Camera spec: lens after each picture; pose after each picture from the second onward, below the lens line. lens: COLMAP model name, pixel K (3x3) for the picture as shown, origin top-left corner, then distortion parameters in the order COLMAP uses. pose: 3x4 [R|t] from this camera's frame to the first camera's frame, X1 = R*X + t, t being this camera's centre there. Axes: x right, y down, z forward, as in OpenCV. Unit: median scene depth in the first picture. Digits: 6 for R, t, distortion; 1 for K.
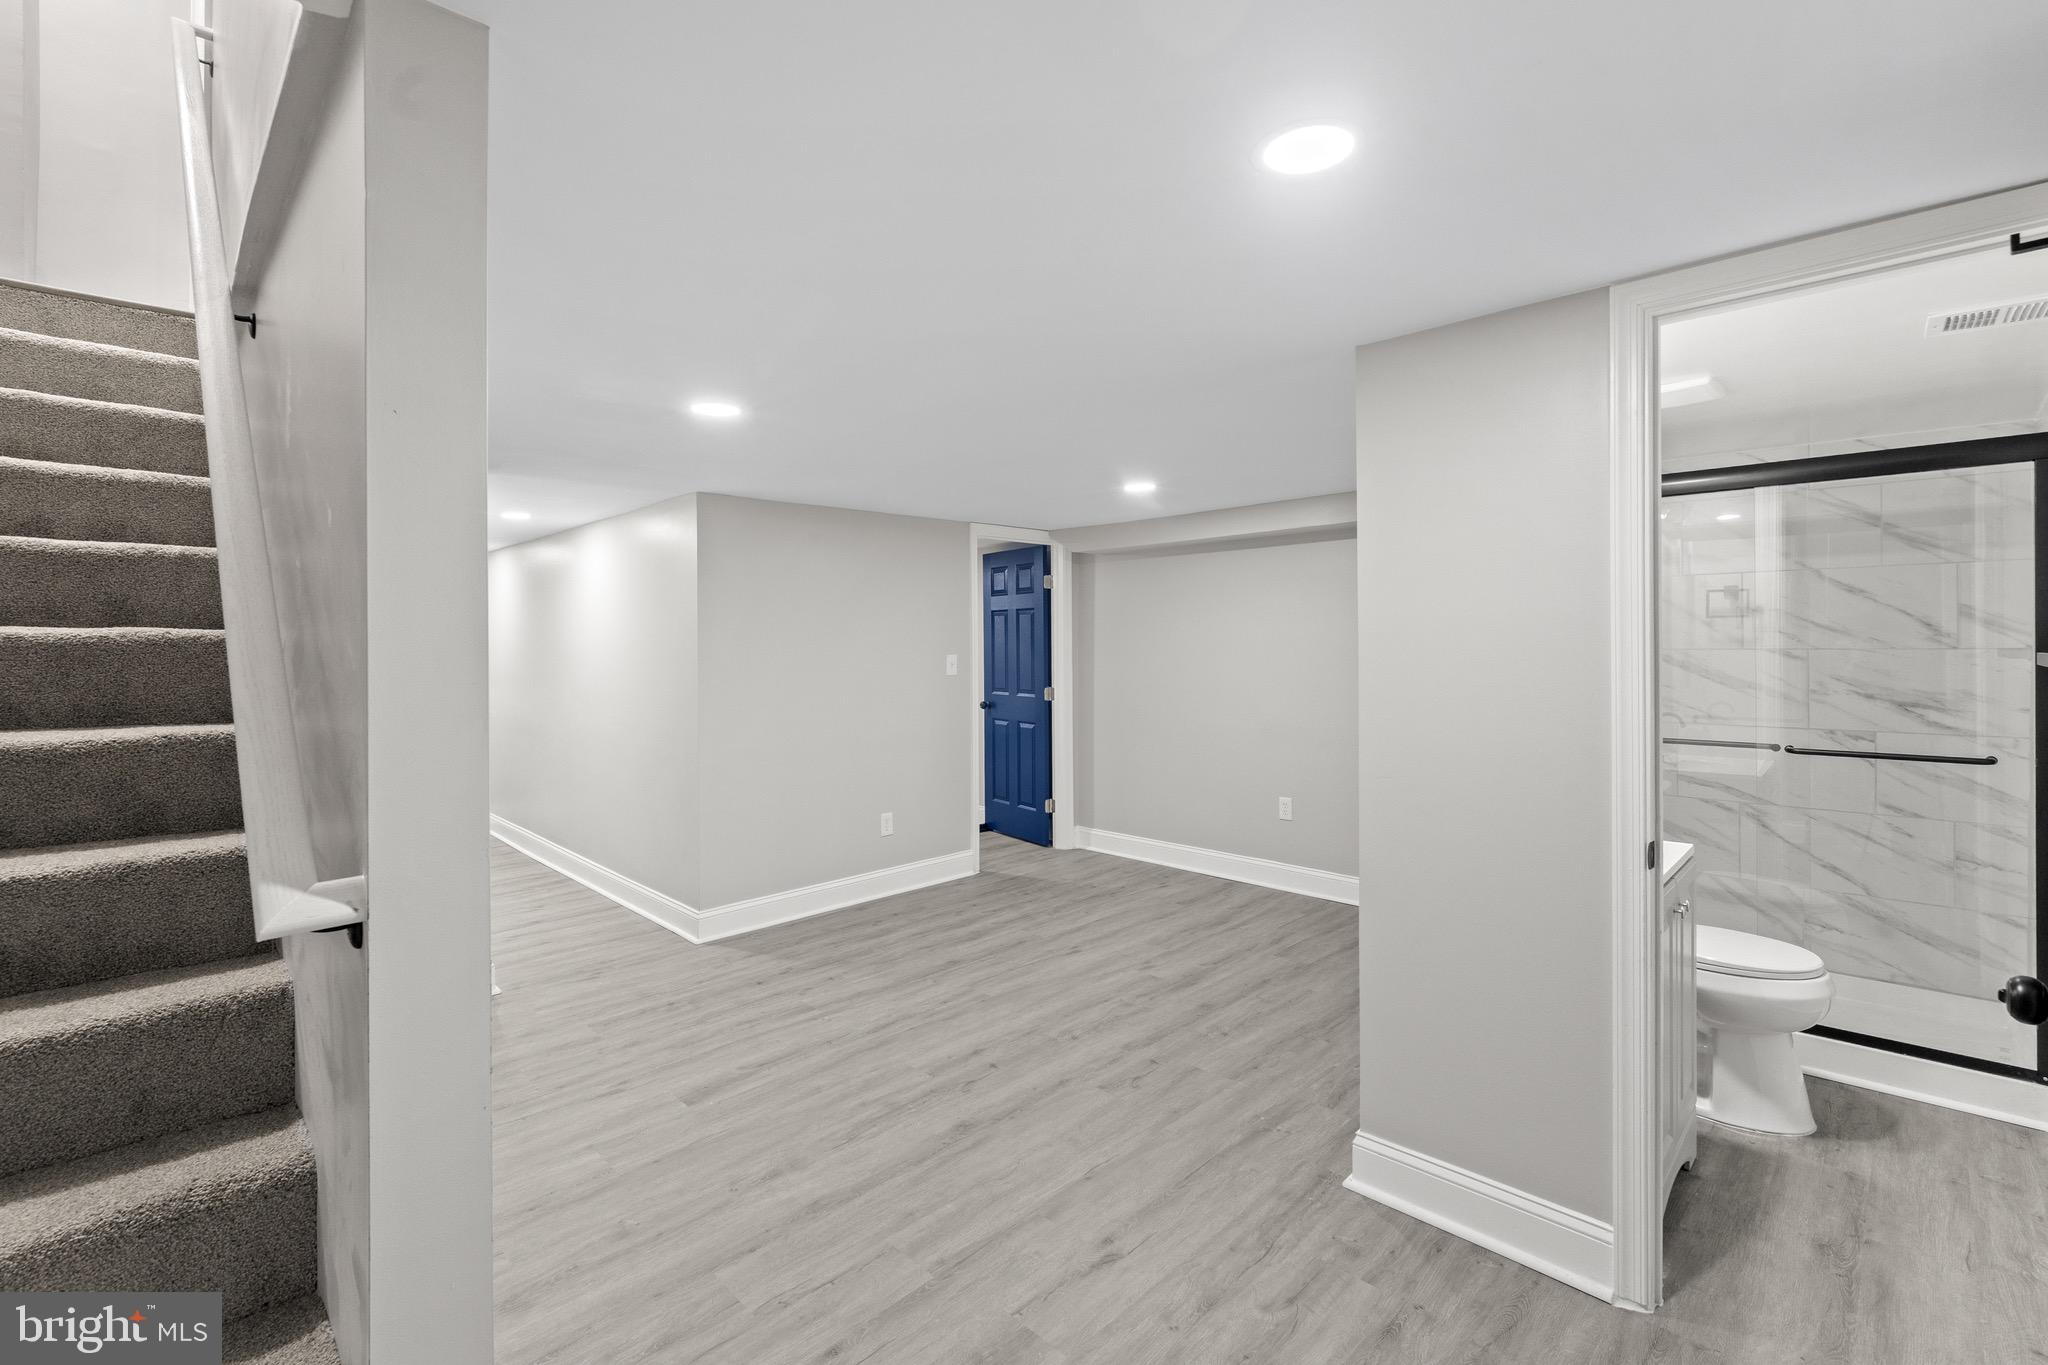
lens RADIAL K [[906.0, 0, 1041.2], [0, 906.0, 646.5], [0, 0, 1]] dist [-0.001698, 0.000418]
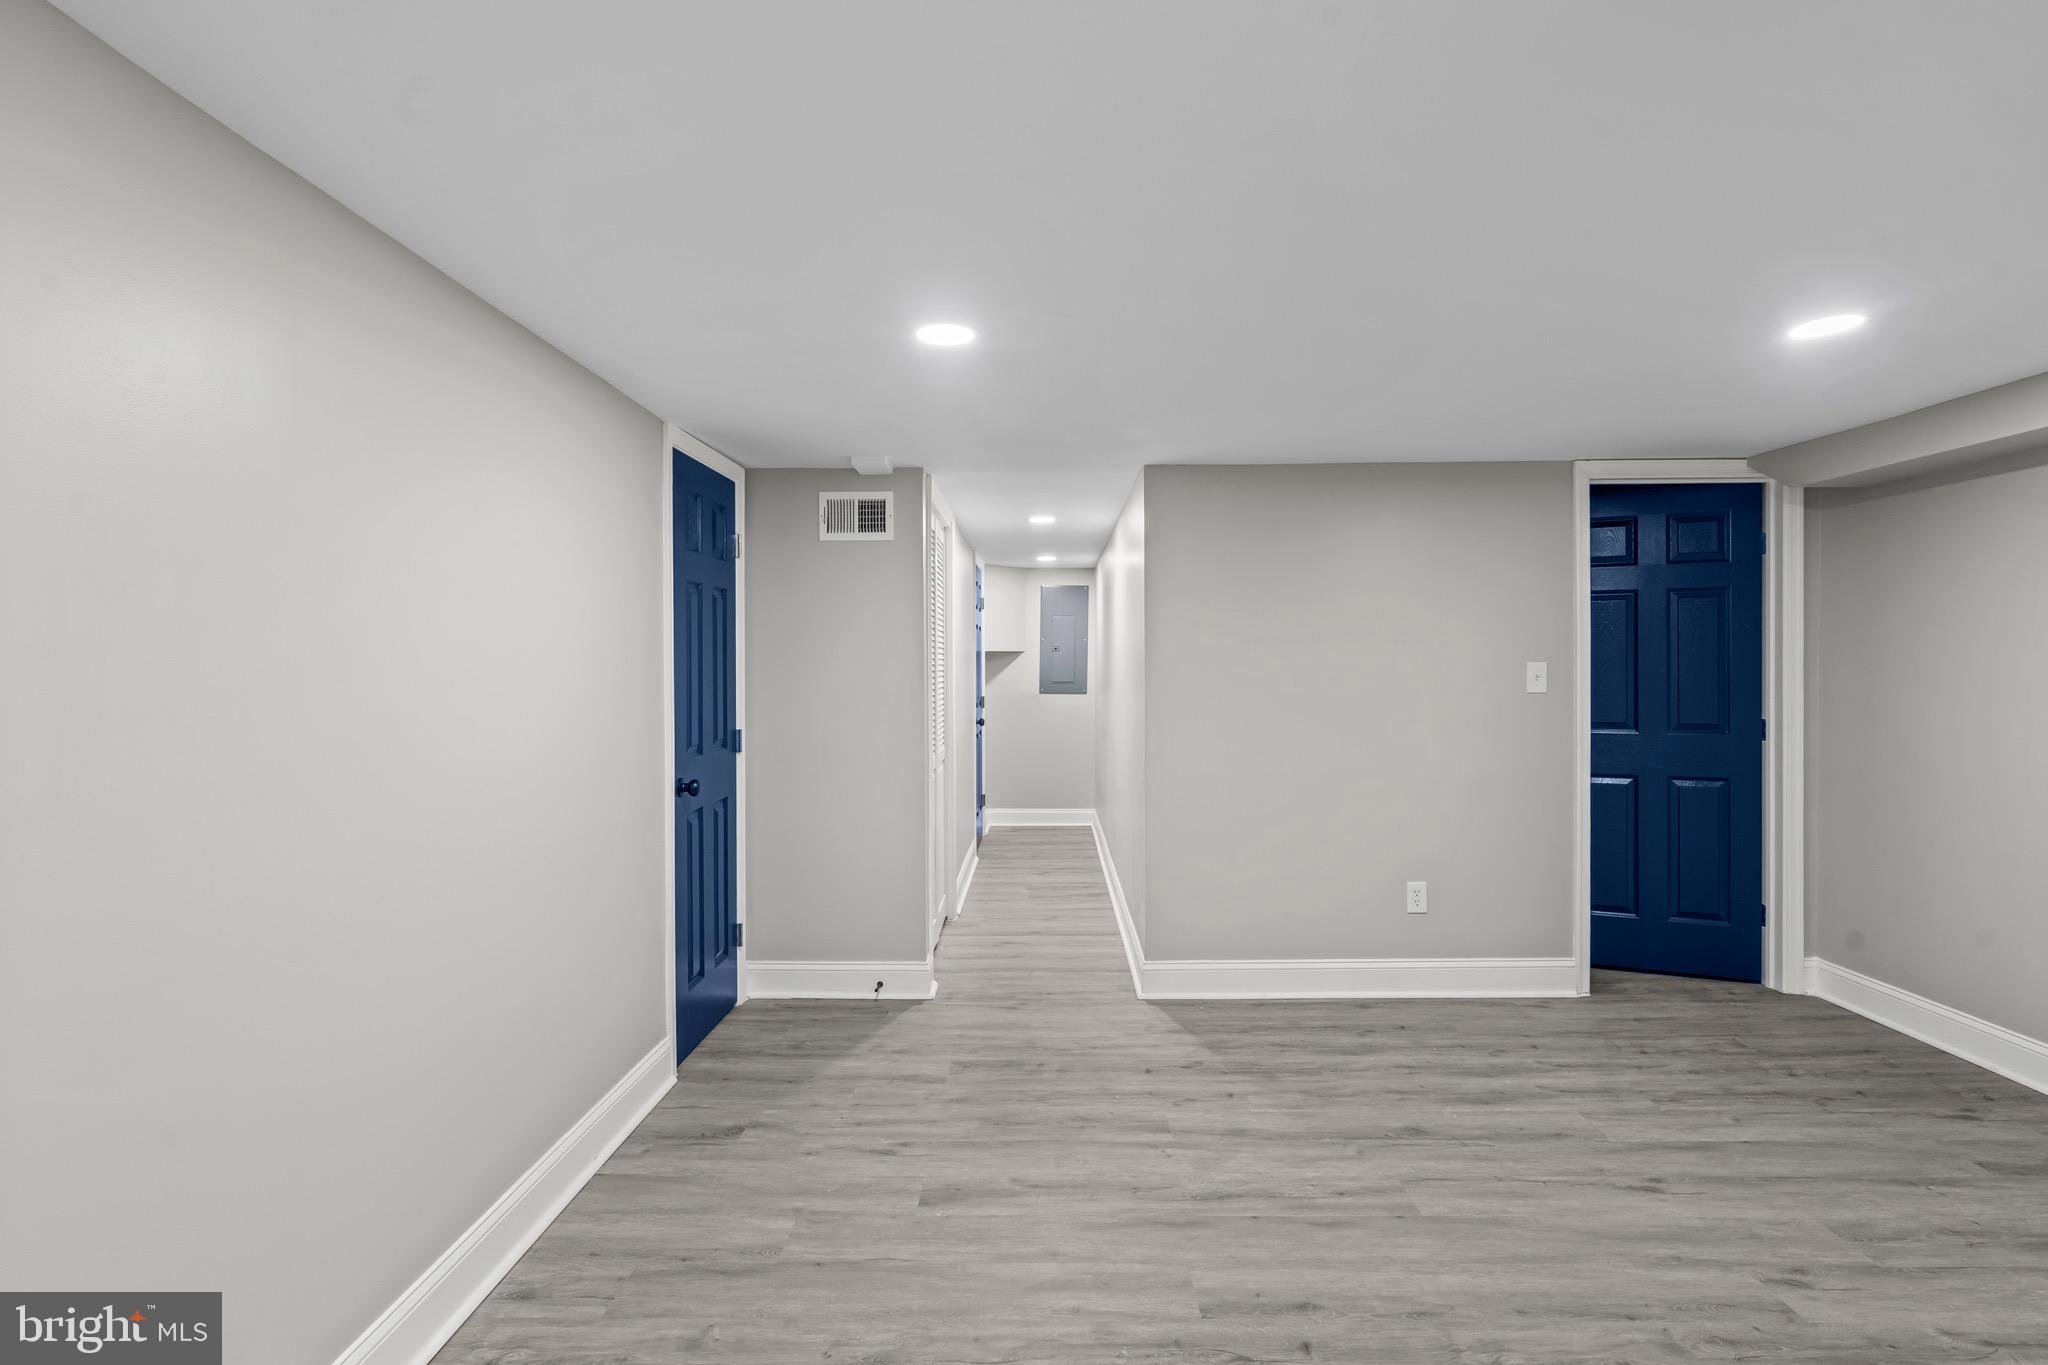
lens RADIAL K [[937.4, 0, 1031.2], [0, 937.4, 673.5], [0, 0, 1]] dist [-0.003283, -0.000043]
pose [[0.693472, 0.009930, -0.720415, 0.231566], [-0.003308, 0.999938, 0.010598, 0.018721], [0.720476, -0.004967, 0.693462, 0.411027]]
